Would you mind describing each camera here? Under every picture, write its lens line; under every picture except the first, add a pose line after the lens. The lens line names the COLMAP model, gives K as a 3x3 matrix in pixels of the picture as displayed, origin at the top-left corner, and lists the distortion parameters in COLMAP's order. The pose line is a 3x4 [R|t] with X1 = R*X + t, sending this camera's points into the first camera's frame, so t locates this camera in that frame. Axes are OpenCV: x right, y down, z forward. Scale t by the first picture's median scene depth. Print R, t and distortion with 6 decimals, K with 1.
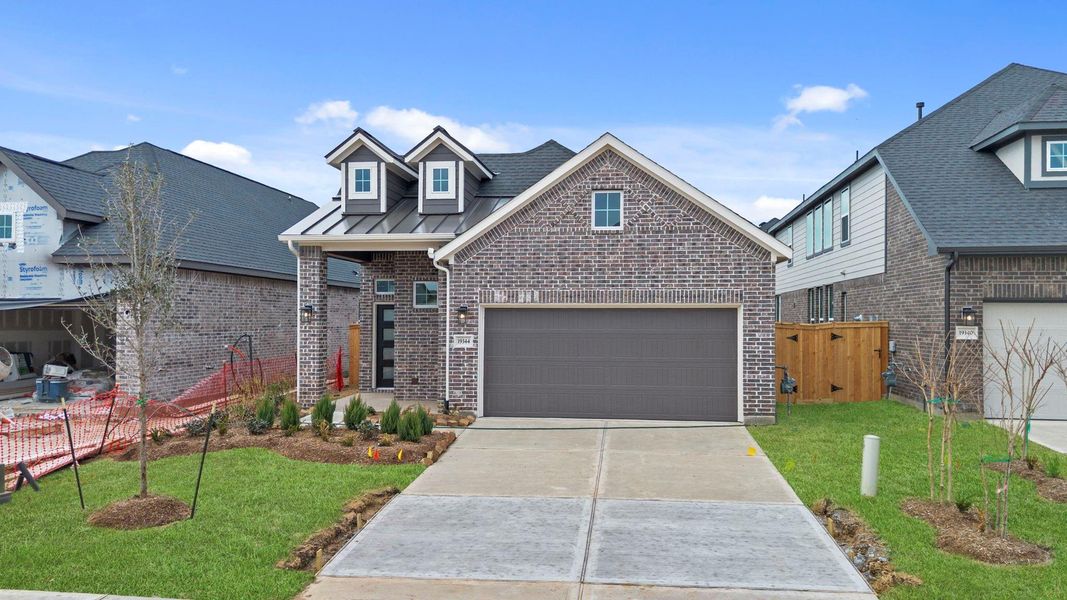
lens RADIAL K [[789.3, 0, 541.6], [0, 789.3, 305.2], [0, 0, 1]] dist [0.048945, -0.014379]
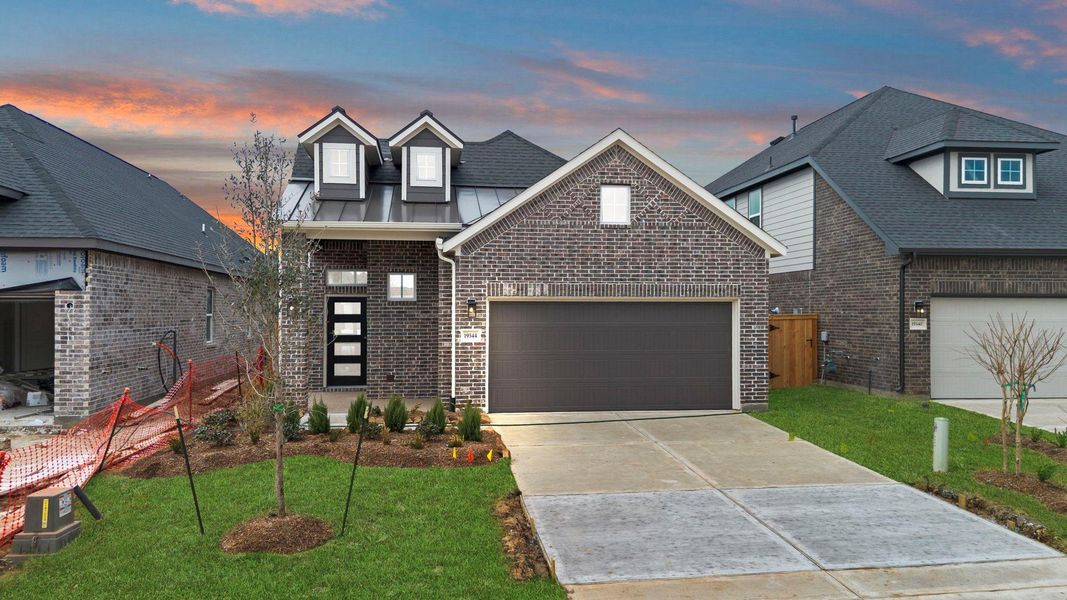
lens RADIAL K [[789.3, 0, 543.3], [0, 789.3, 305.8], [0, 0, 1]] dist [0.048945, -0.014379]
pose [[0.965994, 0.000232, 0.258563, -0.264304], [-0.003199, 0.999934, 0.011054, -0.001868], [-0.258543, -0.011505, 0.965931, 0.045303]]
